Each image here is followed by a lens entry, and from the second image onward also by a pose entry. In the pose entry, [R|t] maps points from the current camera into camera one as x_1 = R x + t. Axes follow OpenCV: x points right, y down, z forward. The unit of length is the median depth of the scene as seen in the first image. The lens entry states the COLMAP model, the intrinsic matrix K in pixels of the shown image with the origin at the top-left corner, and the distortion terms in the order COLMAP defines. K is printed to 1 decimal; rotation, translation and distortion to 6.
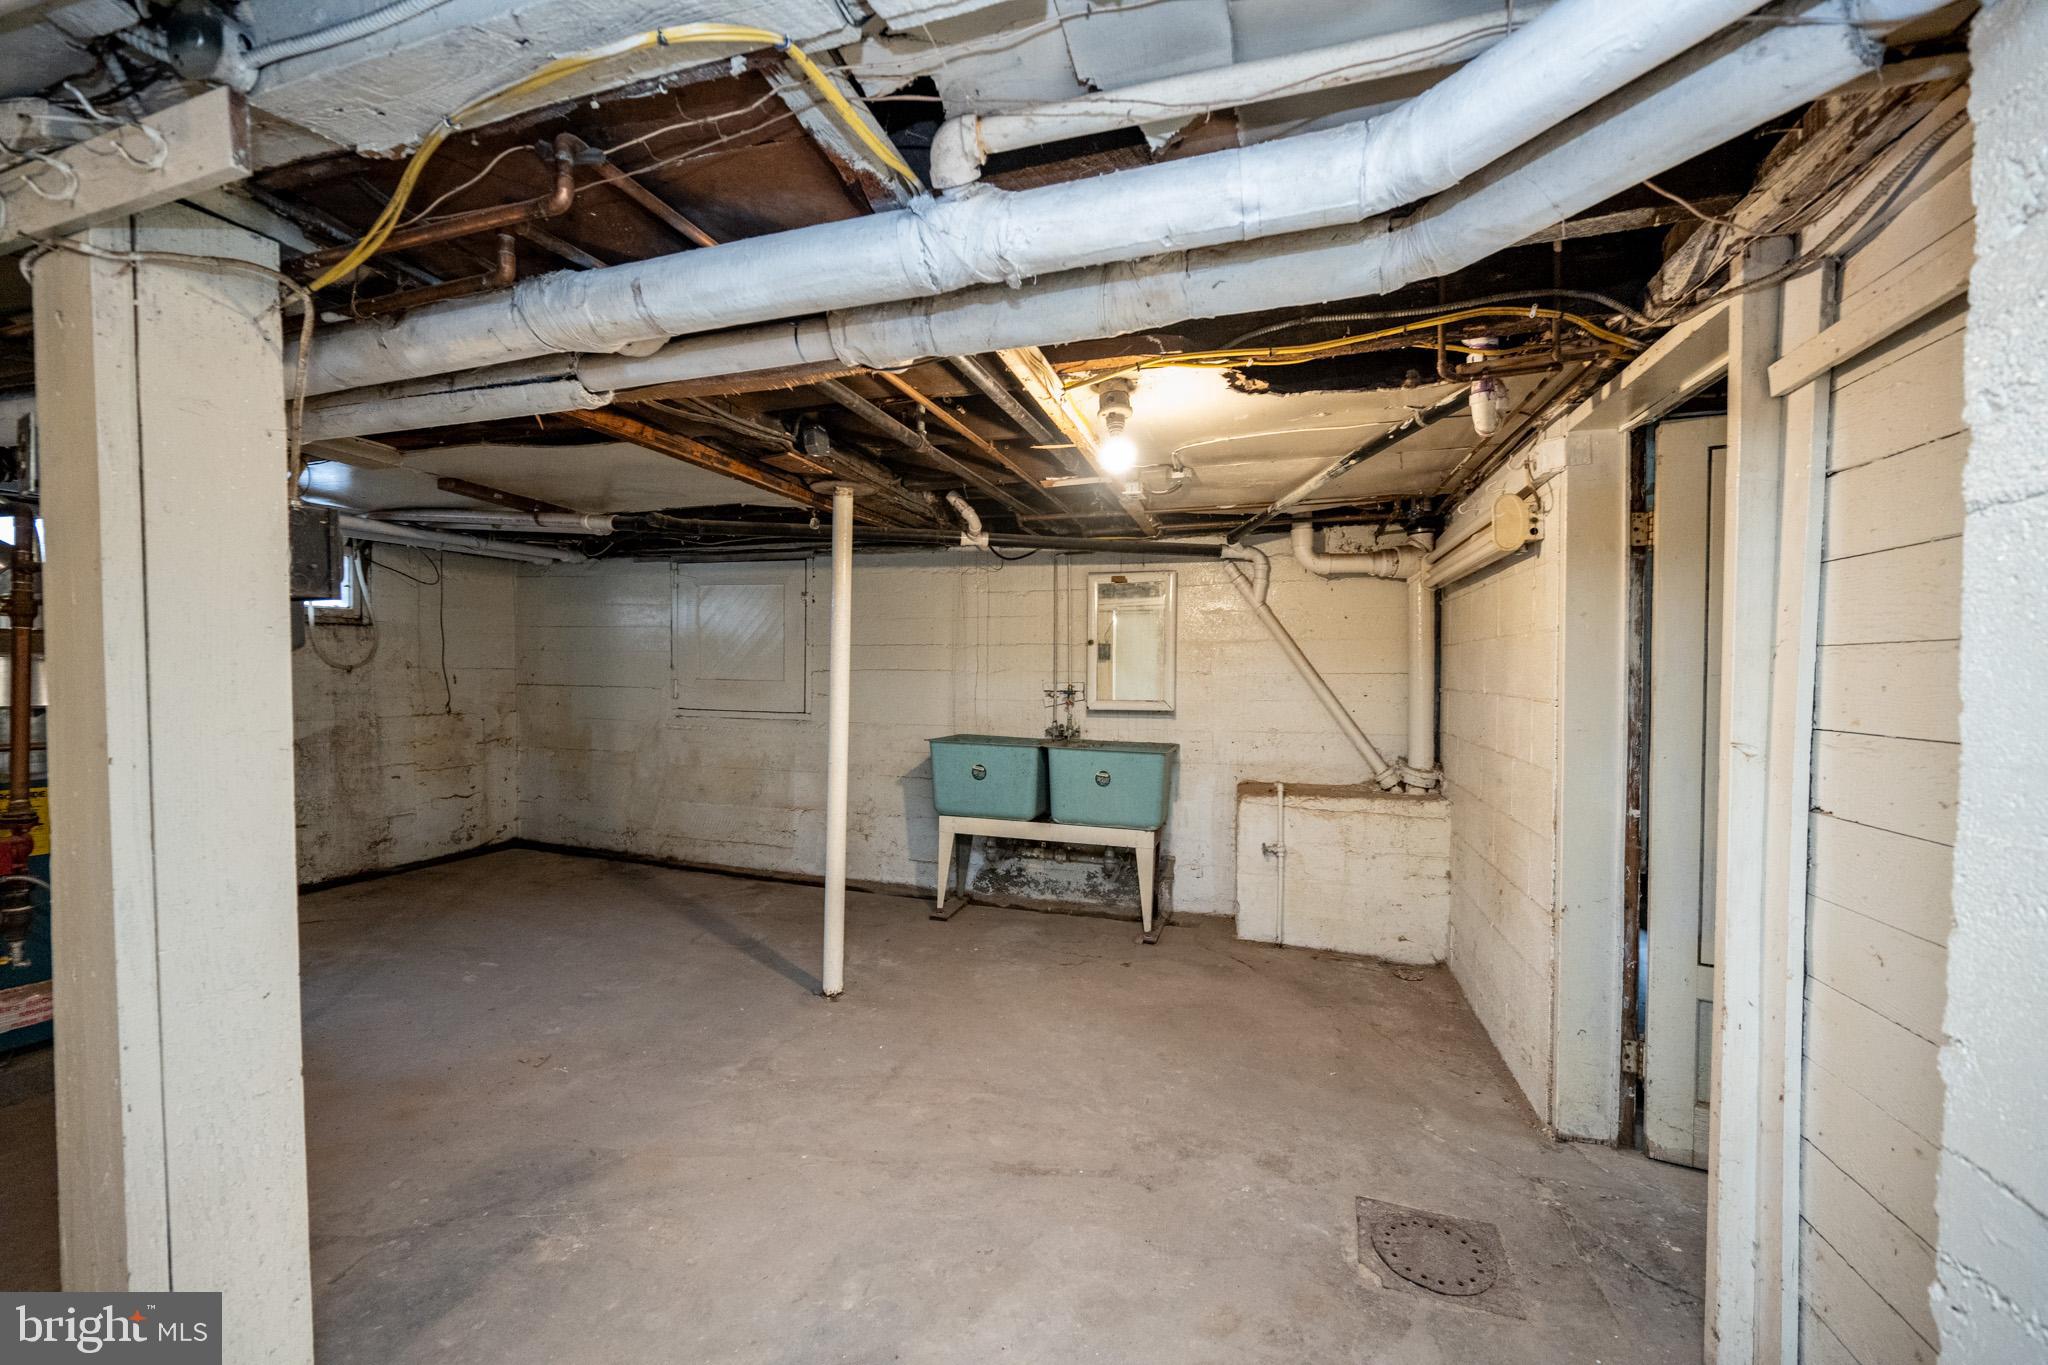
lens RADIAL K [[827.9, 0, 1032.5], [0, 827.9, 687.5], [0, 0, 1]] dist [-0.000813, -0.000198]
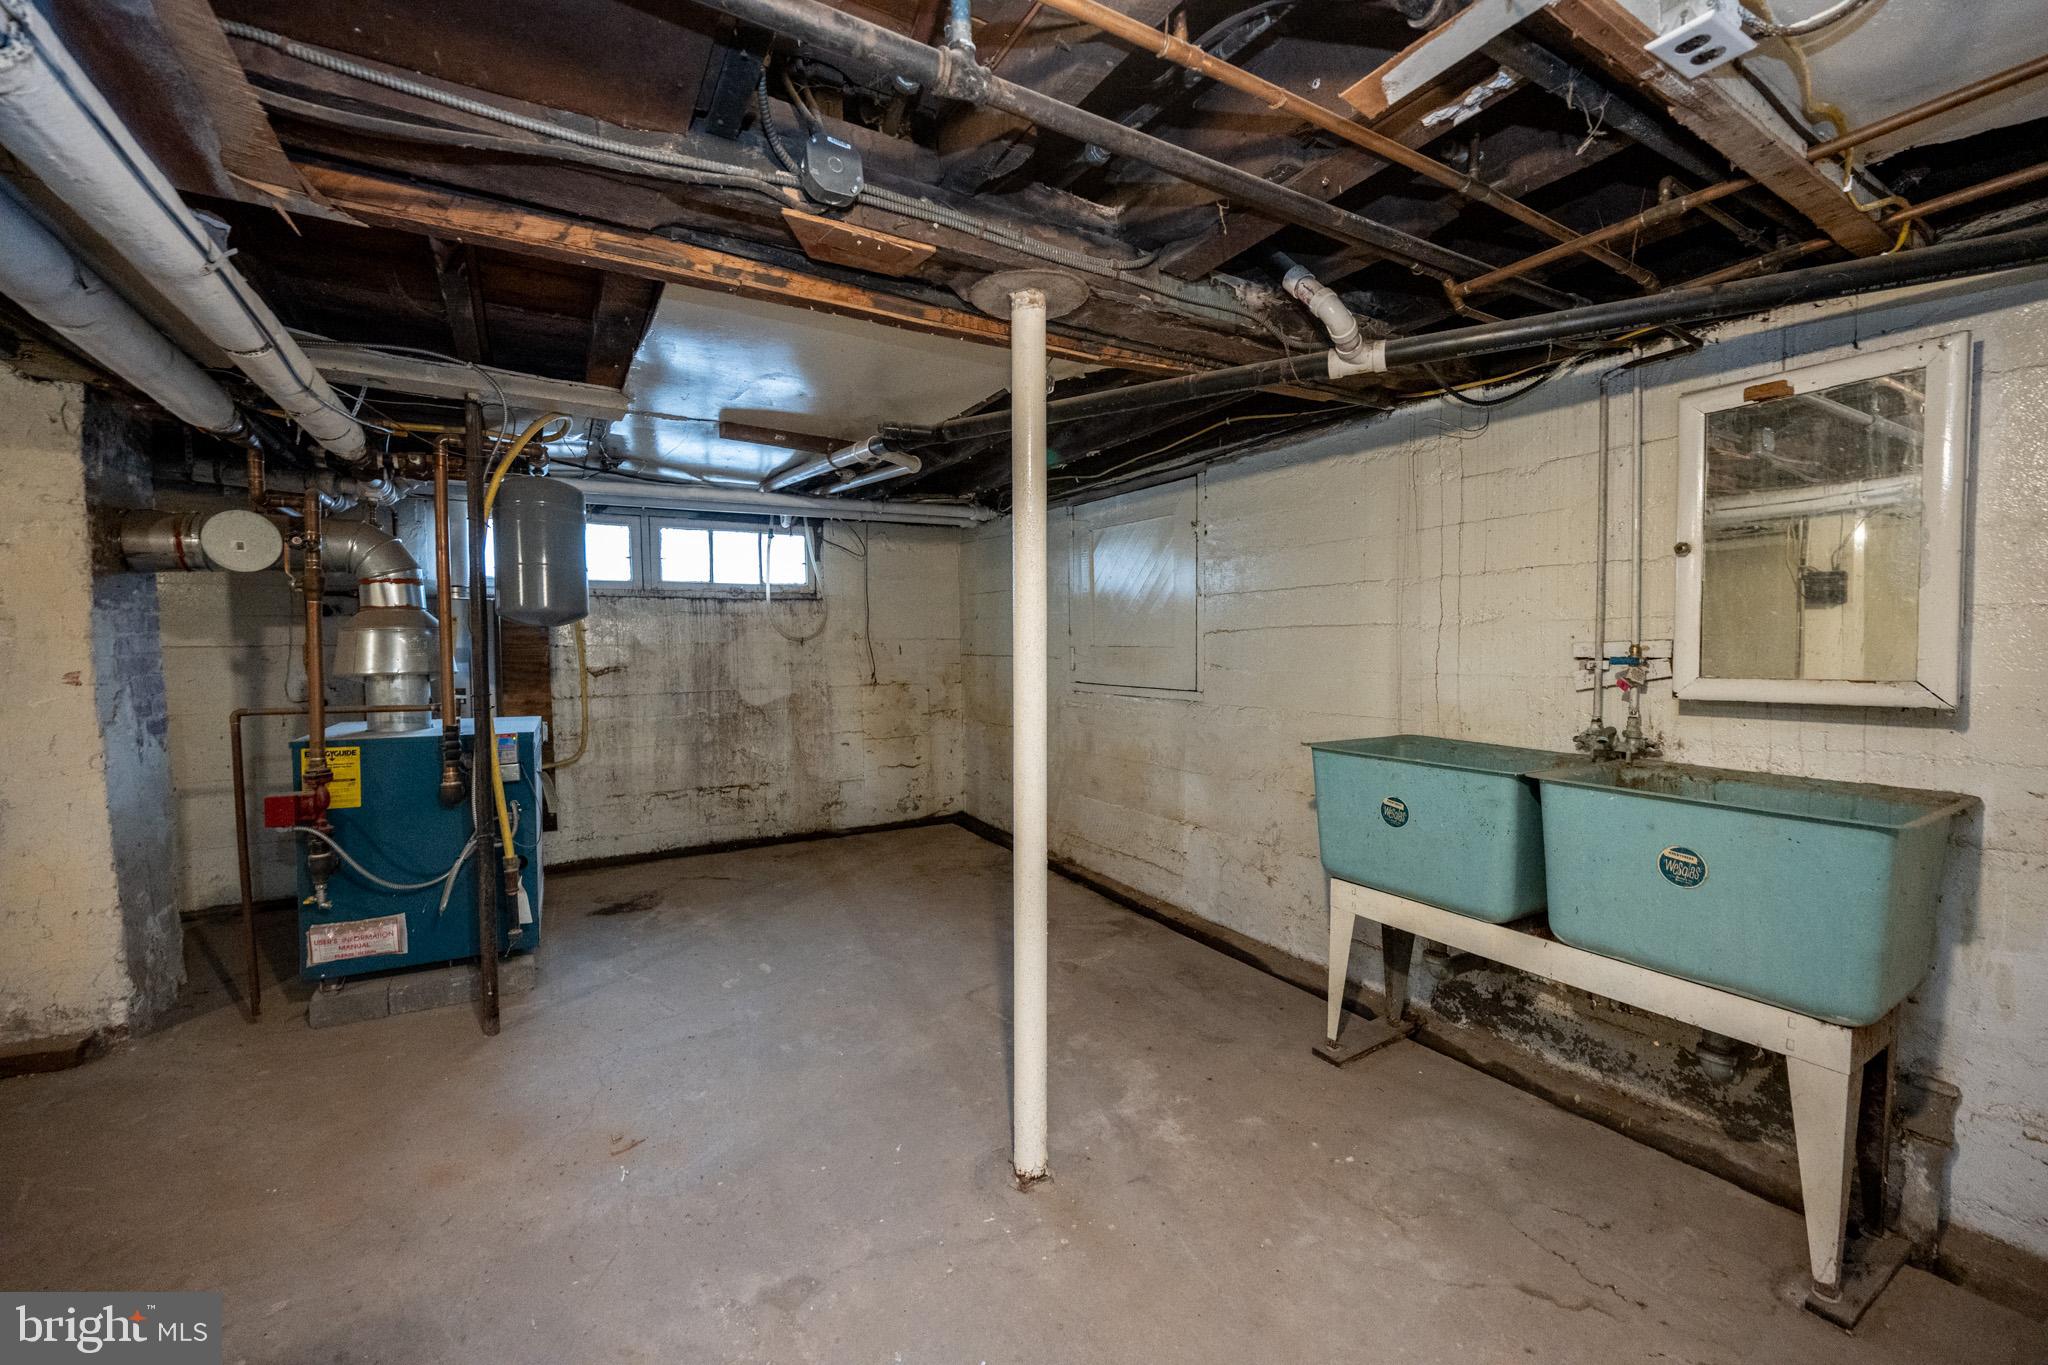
lens RADIAL K [[827.9, 0, 1011.5], [0, 827.9, 679.2], [0, 0, 1]] dist [-0.000813, -0.000198]
pose [[0.733770, 0.012462, -0.679283, 0.103325], [0.002893, 0.999765, 0.021466, 0.004906], [0.679392, -0.017716, 0.733562, 0.405090]]
